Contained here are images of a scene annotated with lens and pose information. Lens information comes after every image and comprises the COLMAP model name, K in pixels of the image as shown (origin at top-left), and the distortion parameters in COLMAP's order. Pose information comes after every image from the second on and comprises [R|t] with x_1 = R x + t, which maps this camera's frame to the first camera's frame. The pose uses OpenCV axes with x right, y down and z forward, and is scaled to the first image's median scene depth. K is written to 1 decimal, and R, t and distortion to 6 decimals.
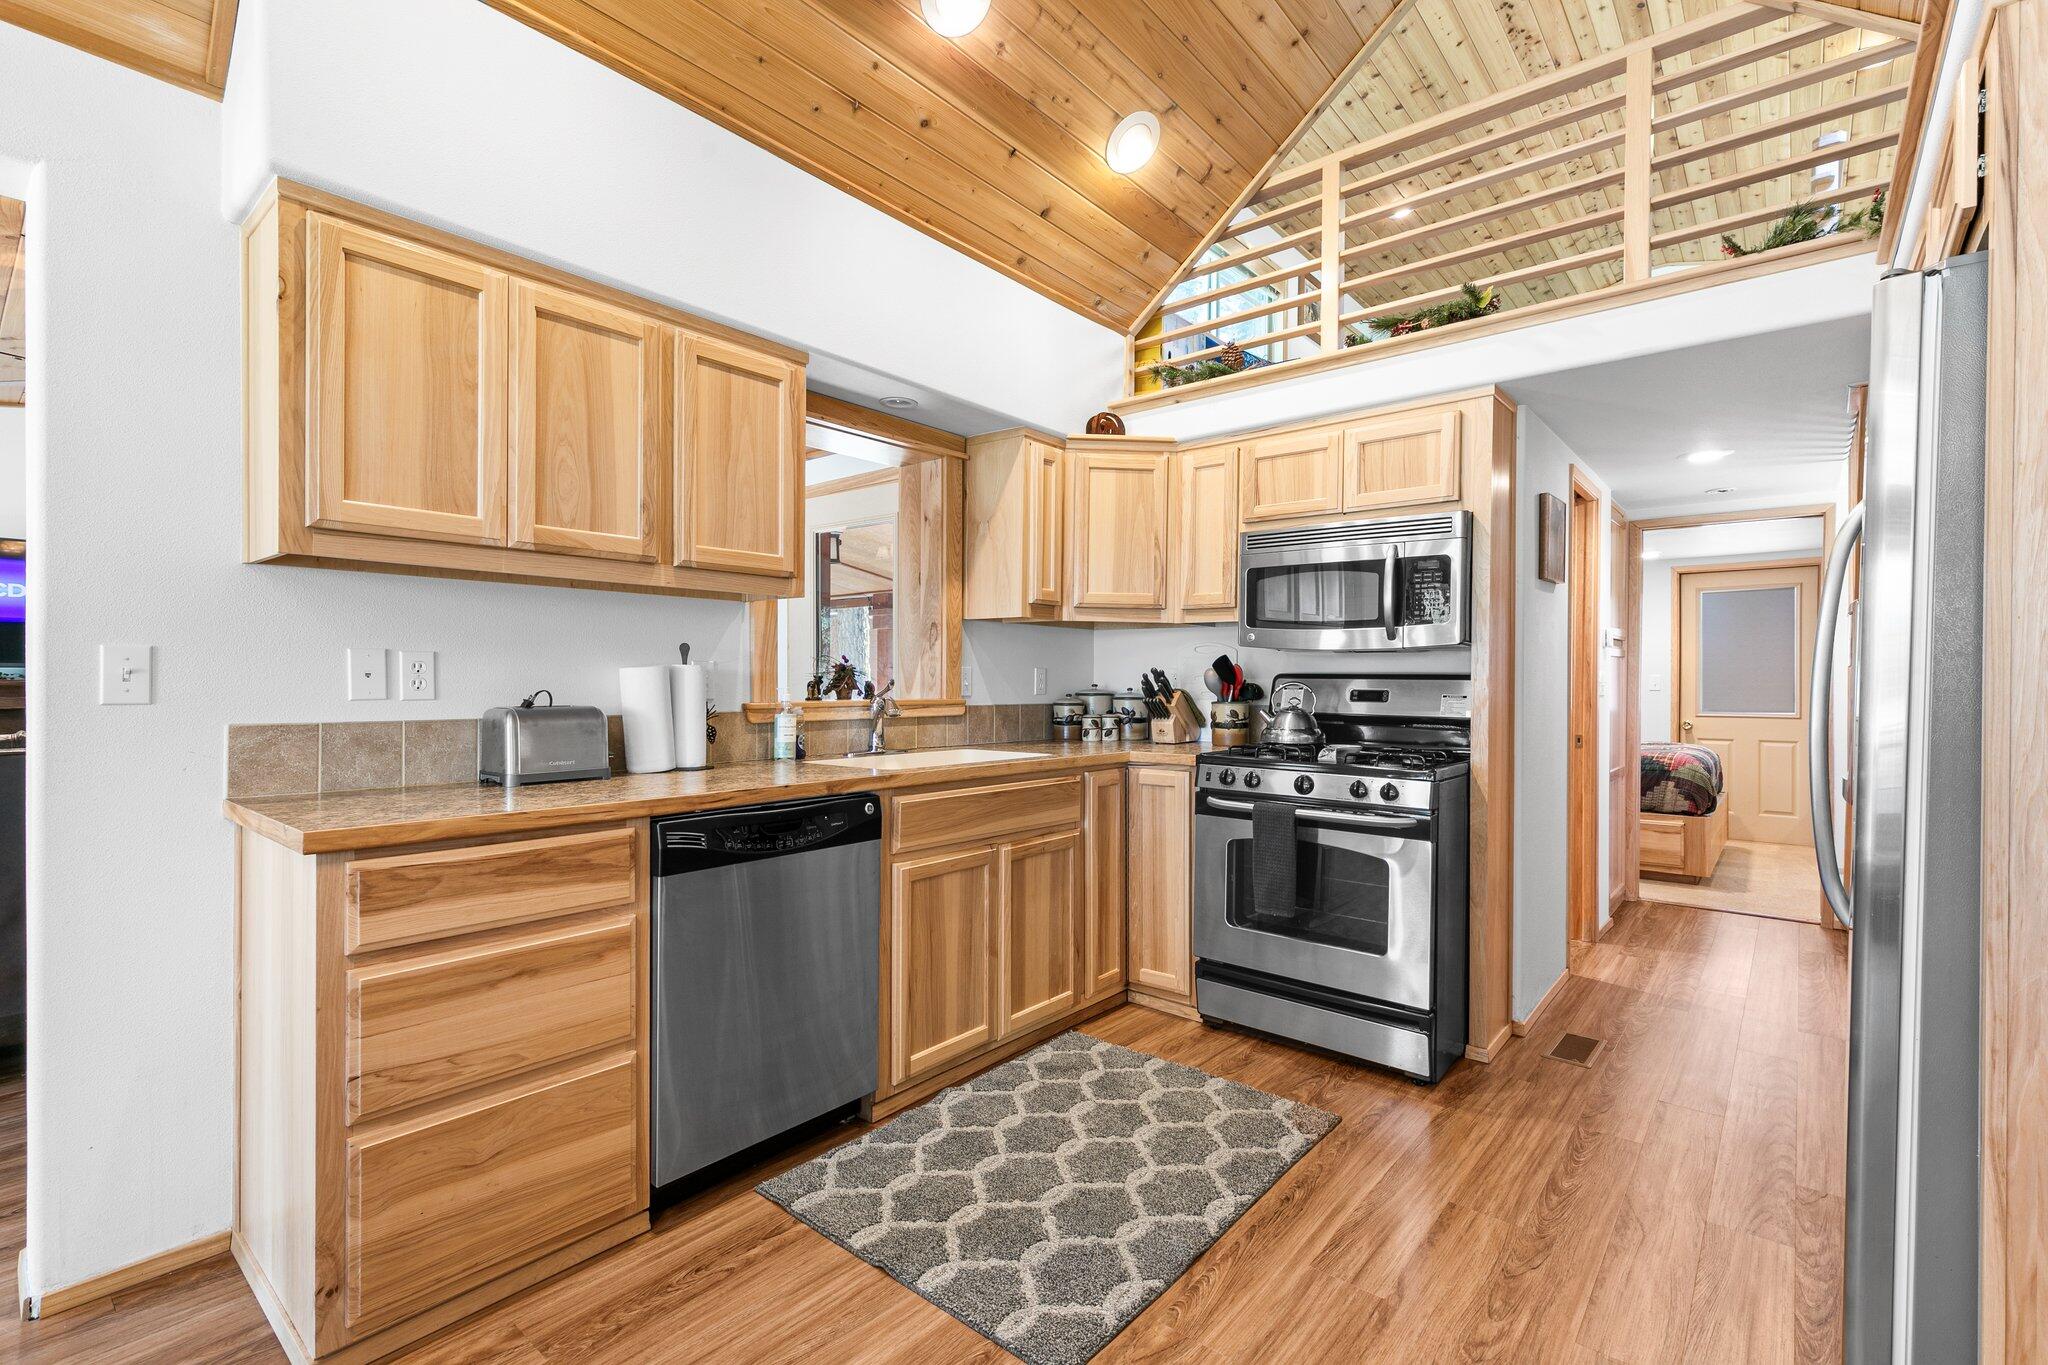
lens RADIAL K [[922.0, 0, 1031.9], [0, 922.0, 678.9], [0, 0, 1]] dist [0.015501, -0.001457]
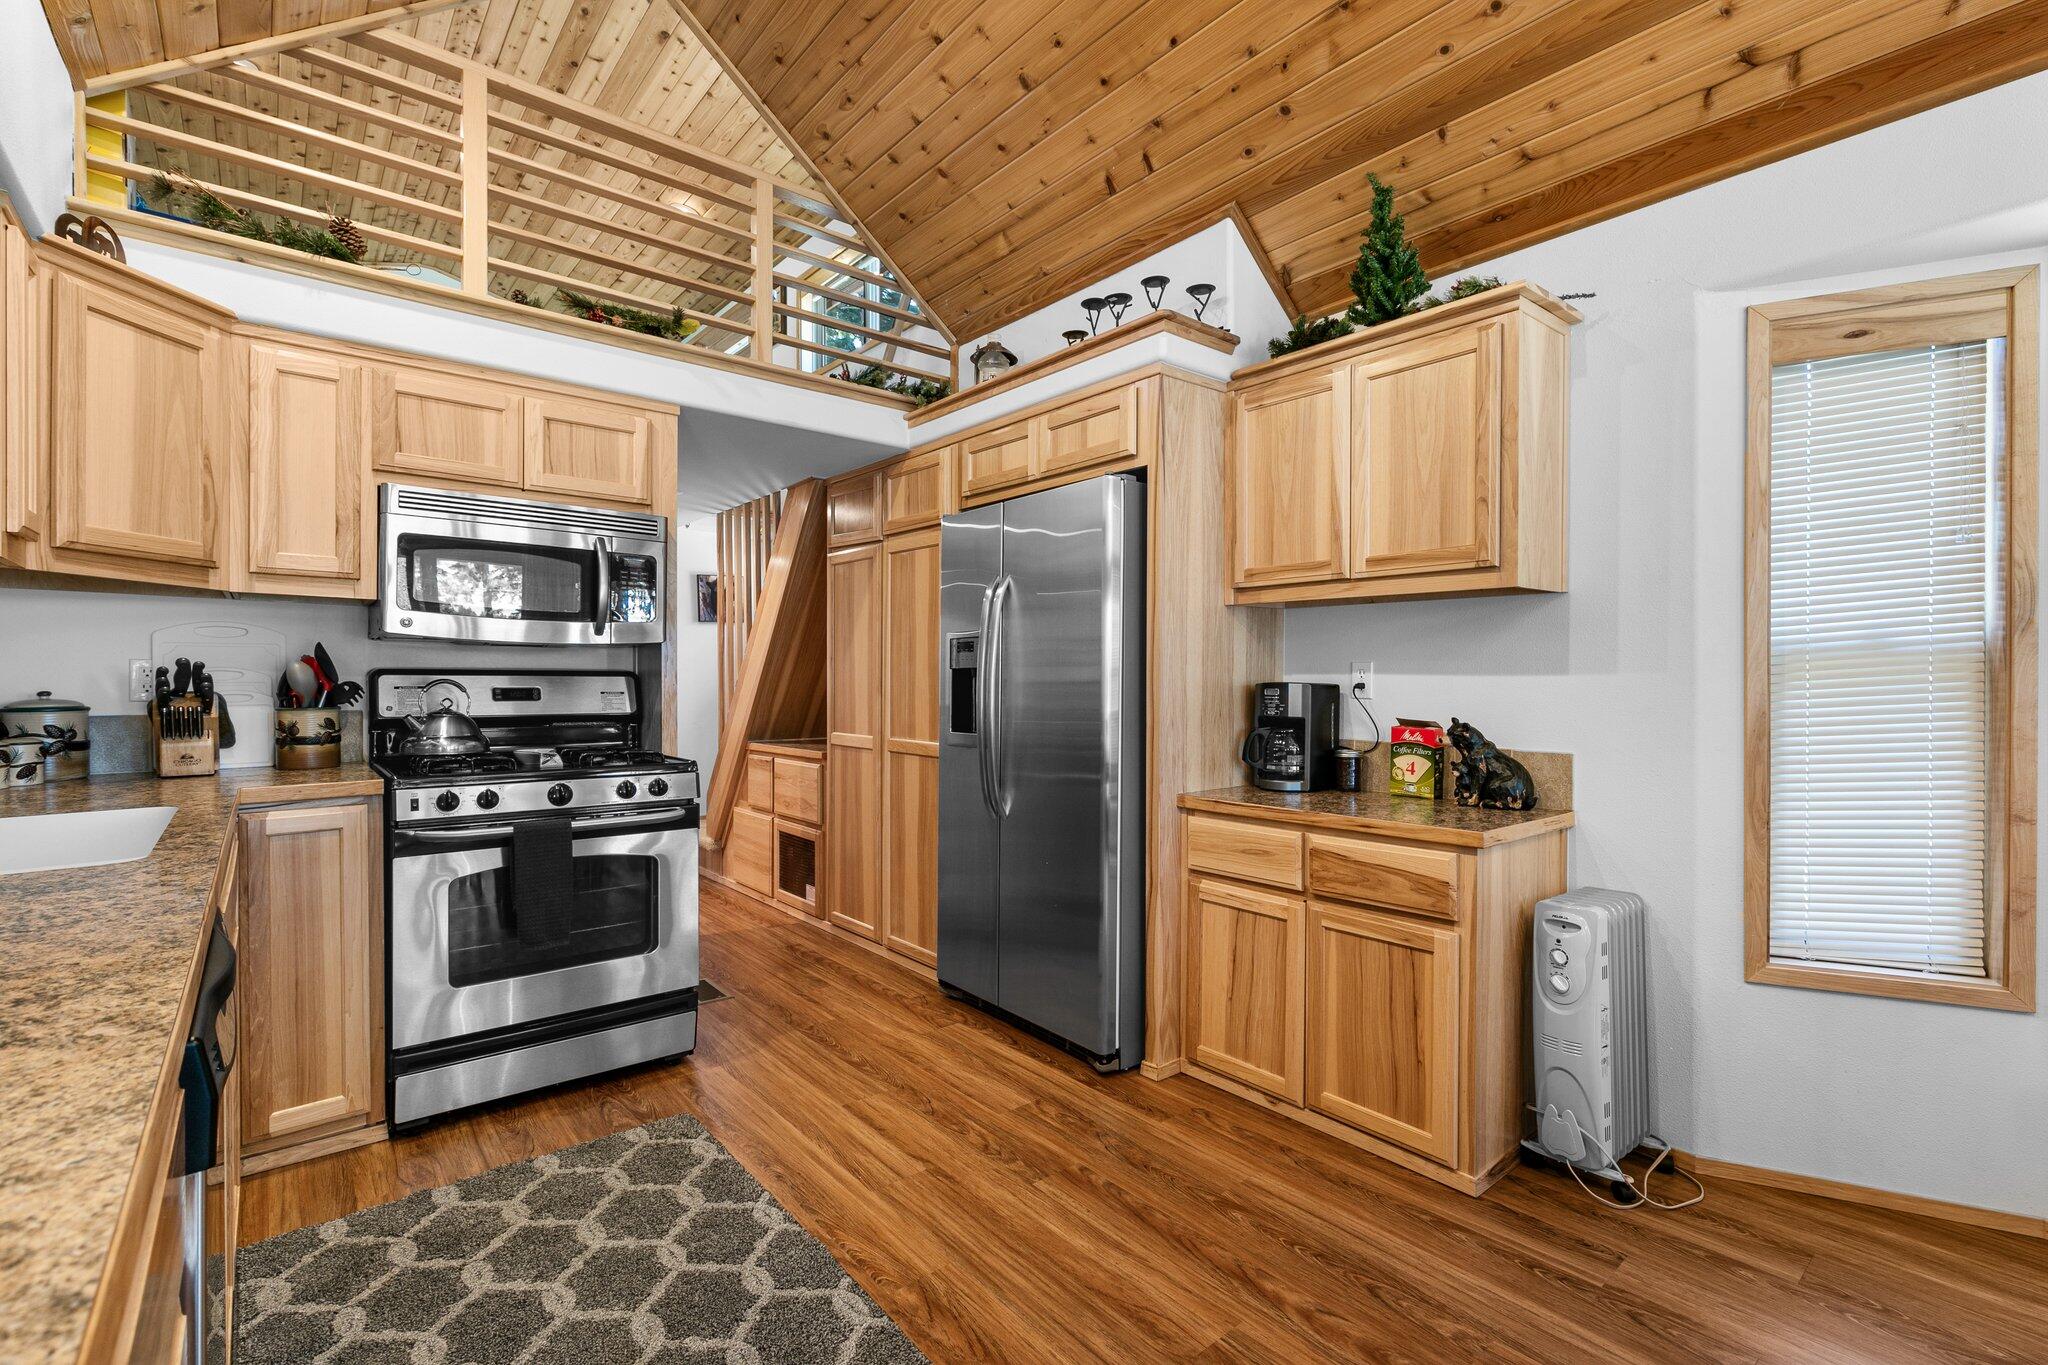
lens RADIAL K [[922.0, 0, 1034.8], [0, 922.0, 687.3], [0, 0, 1]] dist [0.015501, -0.001457]
pose [[0.174493, -0.009801, 0.984610, -0.488431], [0.004770, 0.999947, 0.009109, 0.005871], [-0.984647, 0.003108, 0.174530, 0.383119]]
